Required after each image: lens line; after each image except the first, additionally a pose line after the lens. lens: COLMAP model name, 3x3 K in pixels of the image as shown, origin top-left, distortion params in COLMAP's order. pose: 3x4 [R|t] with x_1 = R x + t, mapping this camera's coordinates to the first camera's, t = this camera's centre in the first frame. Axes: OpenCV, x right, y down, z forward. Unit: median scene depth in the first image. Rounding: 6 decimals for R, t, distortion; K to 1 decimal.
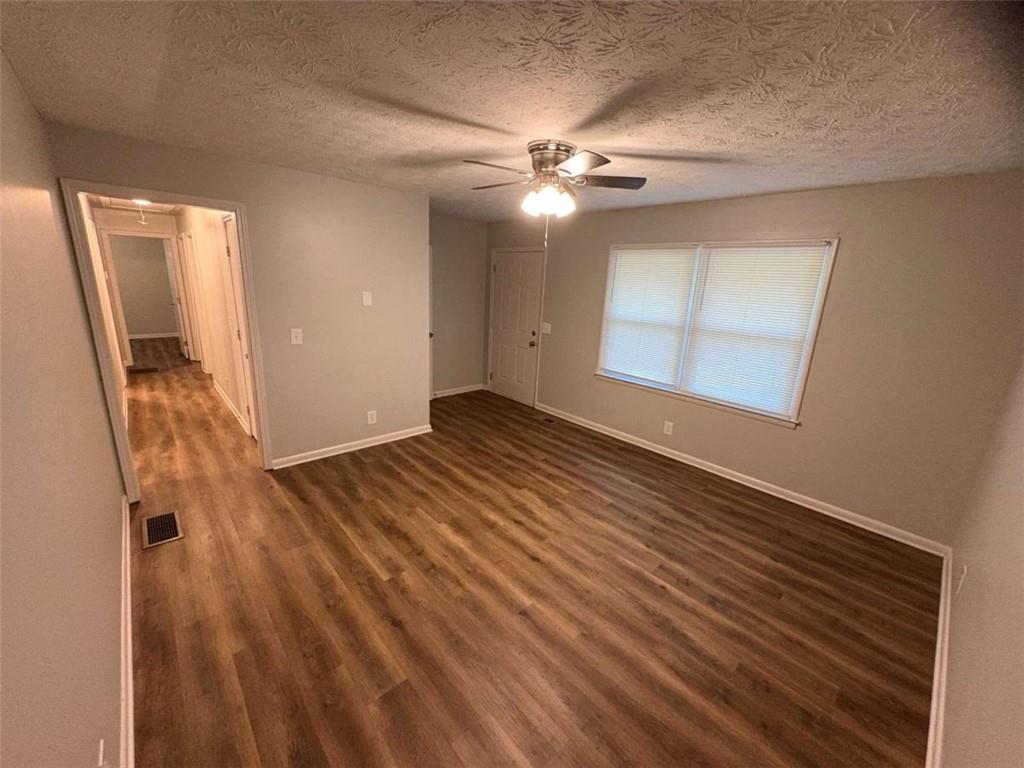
lens RADIAL K [[407.1, 0, 512.0], [0, 407.1, 384.0], [0, 0, 1]] dist [0.003836, 0.000494]
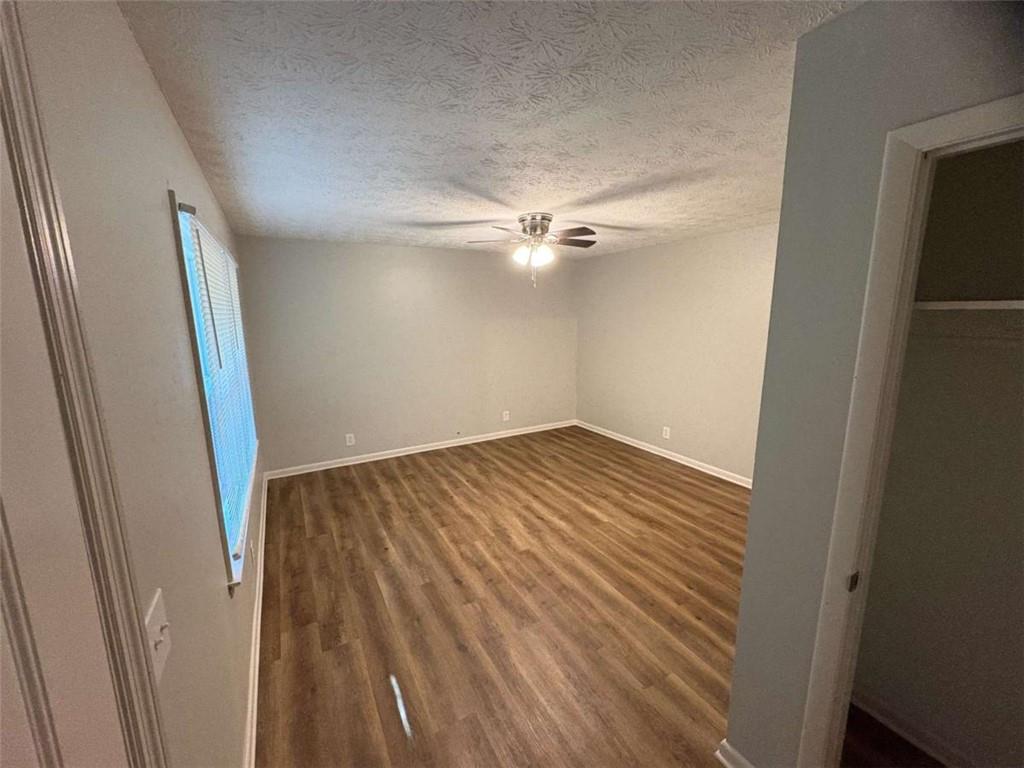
lens RADIAL K [[407.1, 0, 512.0], [0, 407.1, 384.0], [0, 0, 1]] dist [0.003836, 0.000494]
pose [[-0.975854, -0.074843, 0.205200, -0.117418], [0.018827, 0.907143, 0.420400, -0.504448], [-0.217610, 0.414113, -0.883830, 1.919292]]
